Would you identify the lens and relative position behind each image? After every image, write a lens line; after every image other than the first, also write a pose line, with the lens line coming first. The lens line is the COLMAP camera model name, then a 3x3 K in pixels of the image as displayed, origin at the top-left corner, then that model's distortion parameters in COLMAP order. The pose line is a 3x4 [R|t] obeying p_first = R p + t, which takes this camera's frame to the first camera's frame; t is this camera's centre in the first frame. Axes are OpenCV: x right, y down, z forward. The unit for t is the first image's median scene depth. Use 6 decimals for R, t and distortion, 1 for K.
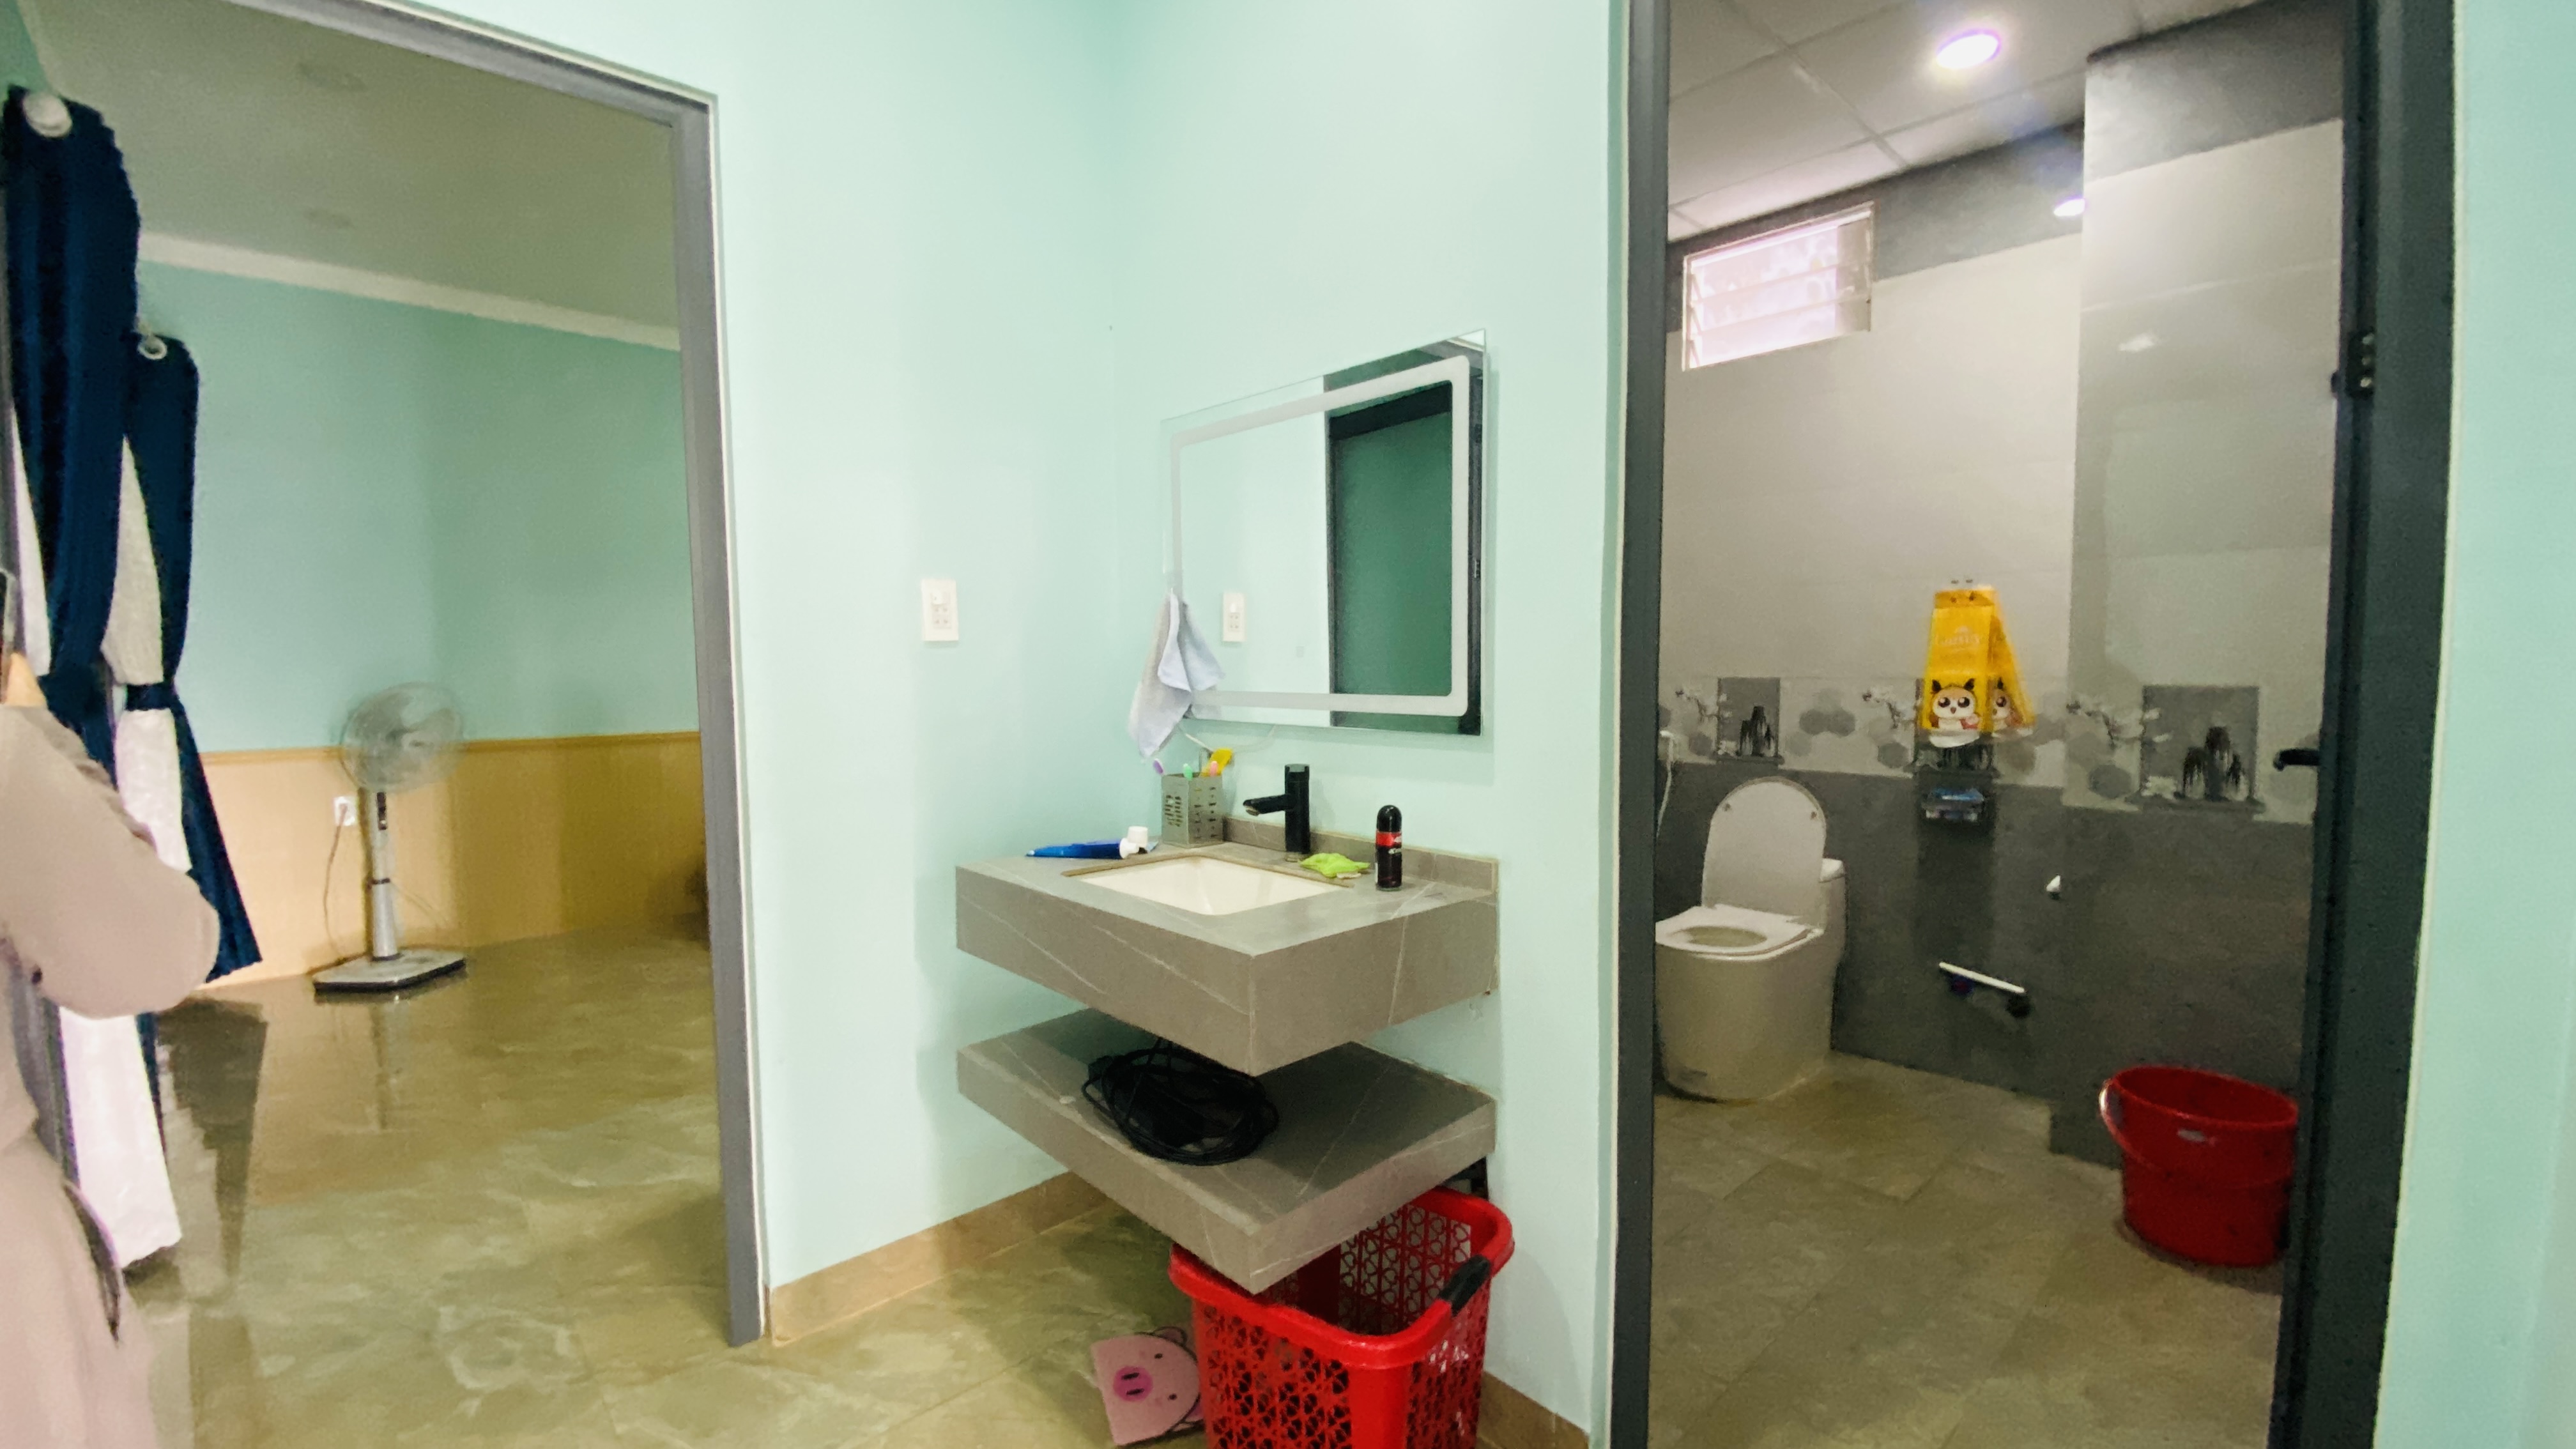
lens RADIAL K [[1040.9, 0, 1294.2], [0, 1040.9, 729.9], [0, 0, 1]] dist [0.006484, -0.016132]
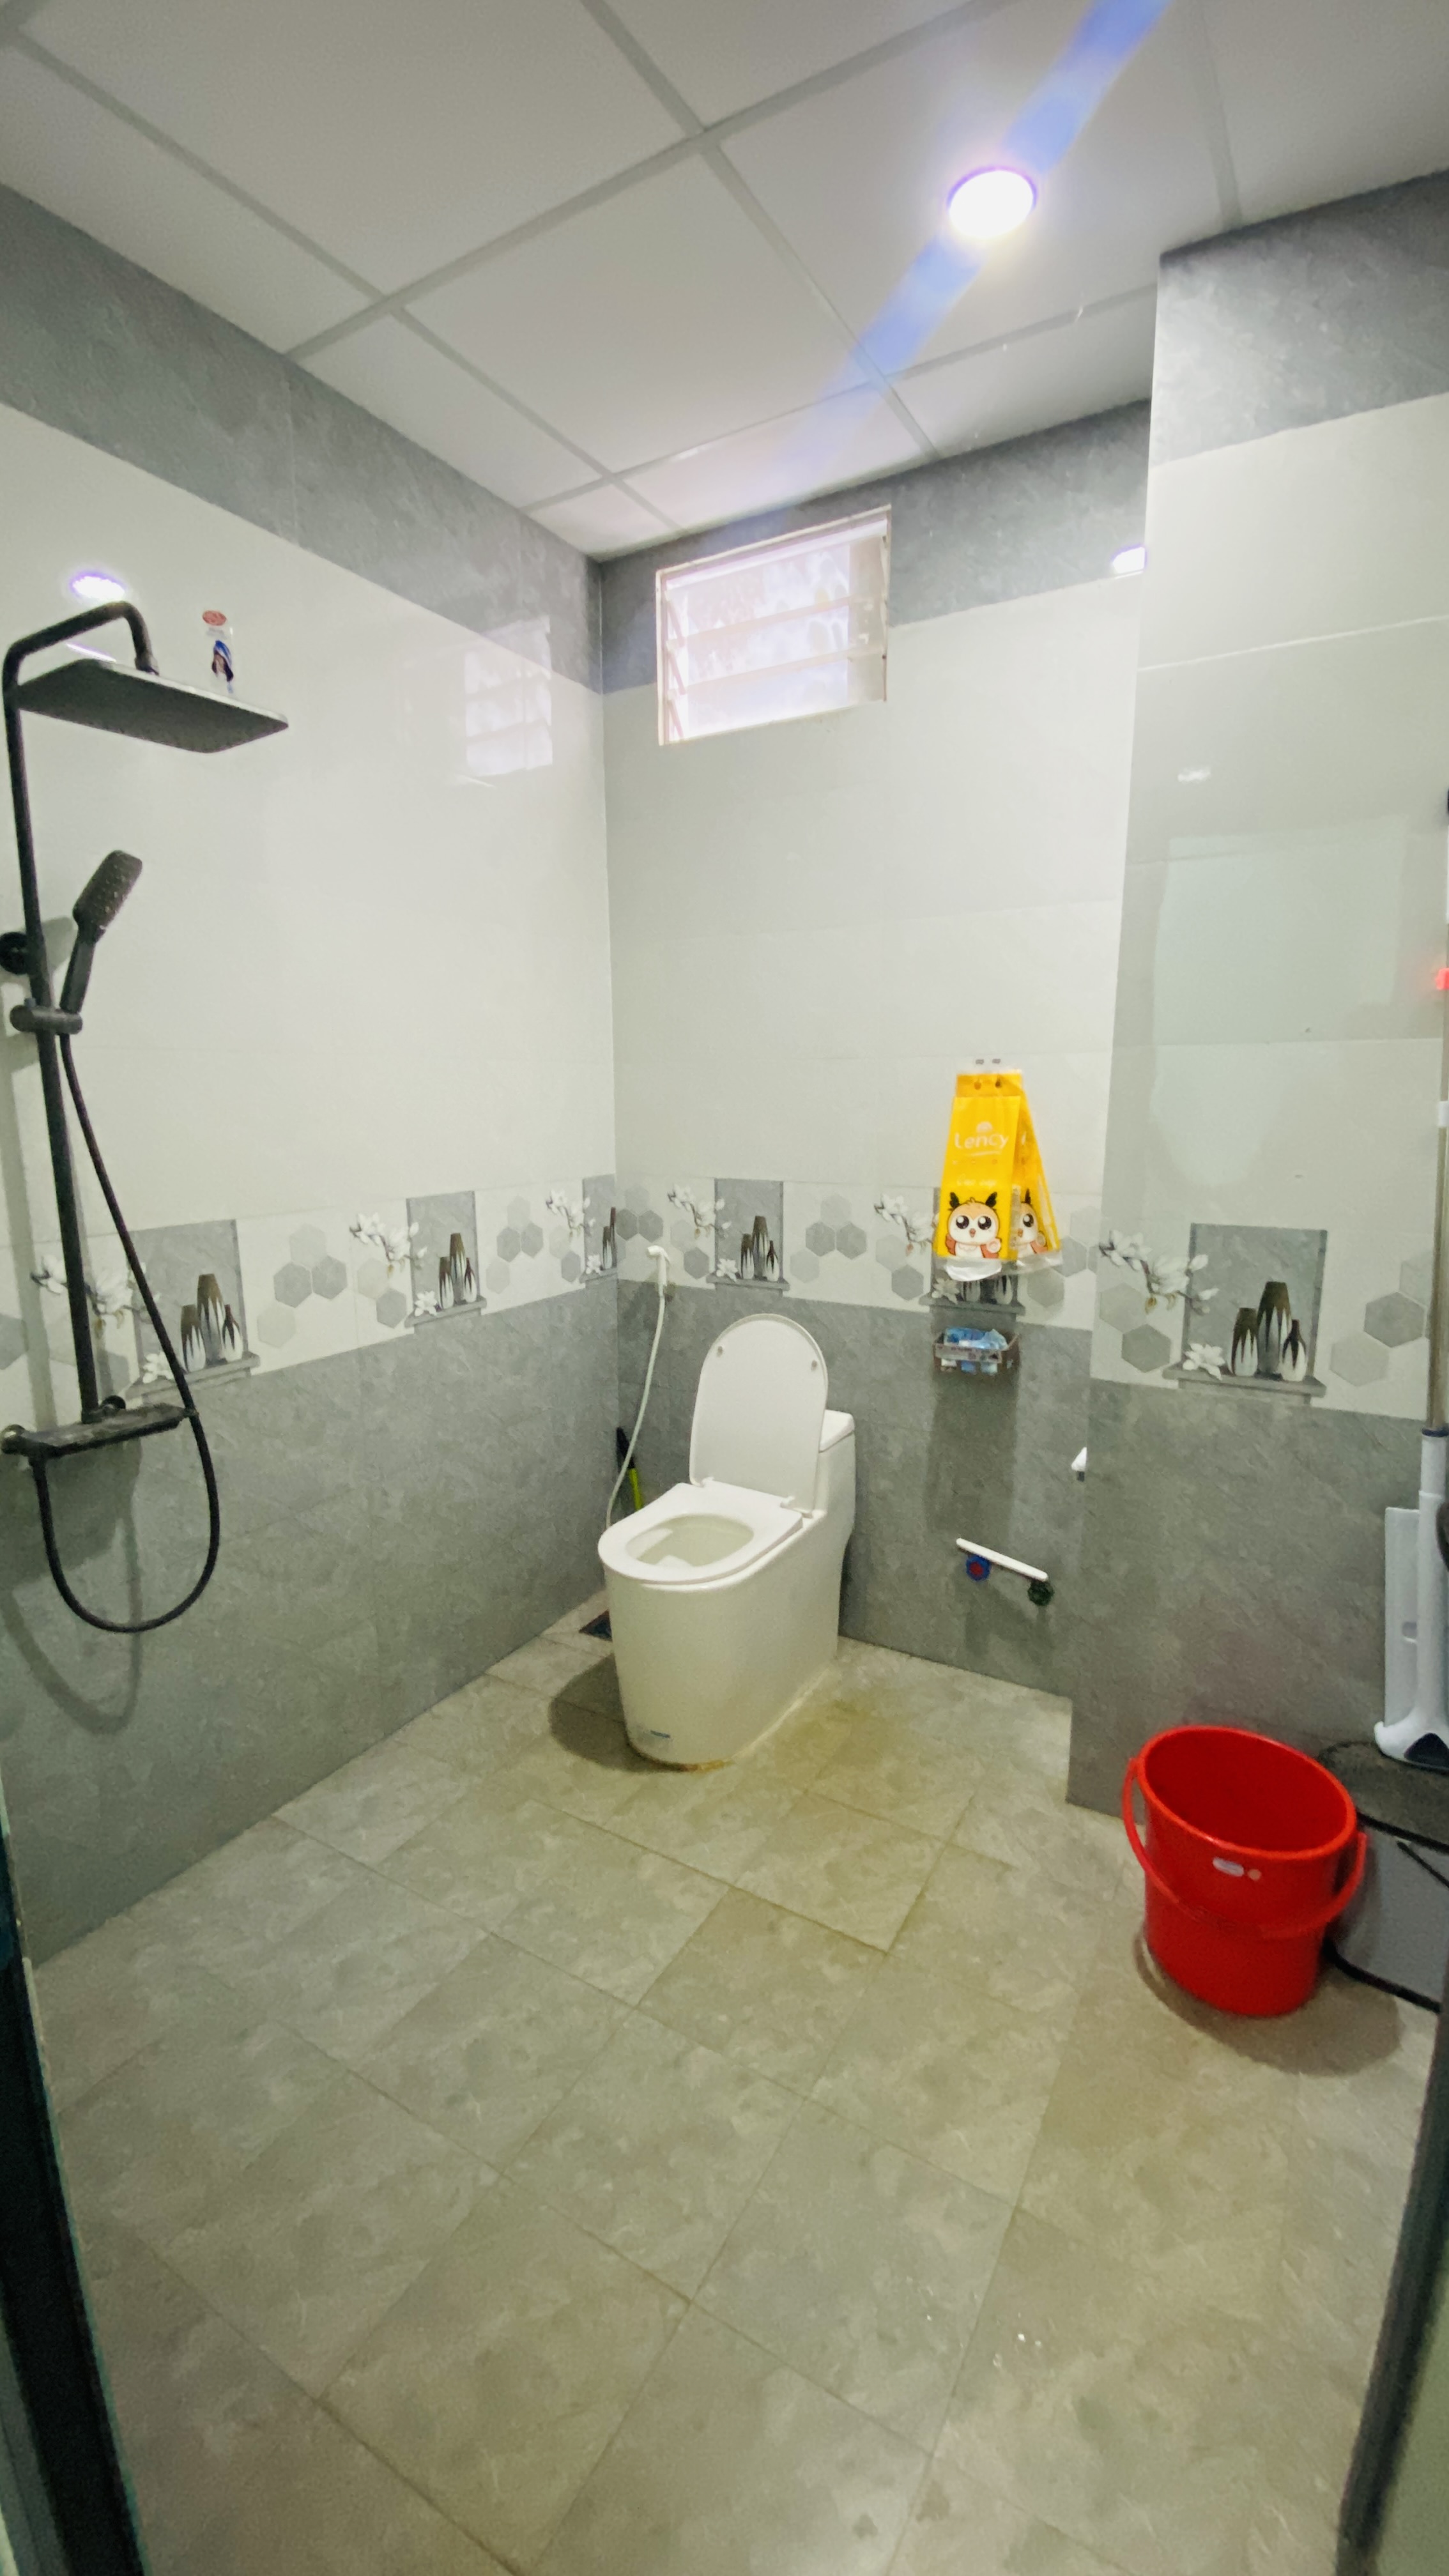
lens RADIAL K [[1054.1, 0, 722.3], [0, 1054.1, 1330.1], [0, 0, 1]] dist [0.001731, -0.012760]
pose [[0.957402, -0.060315, 0.282390, 0.231909], [0.019651, 0.989284, 0.144677, -0.063197], [-0.288091, -0.132964, 0.948327, 0.306356]]
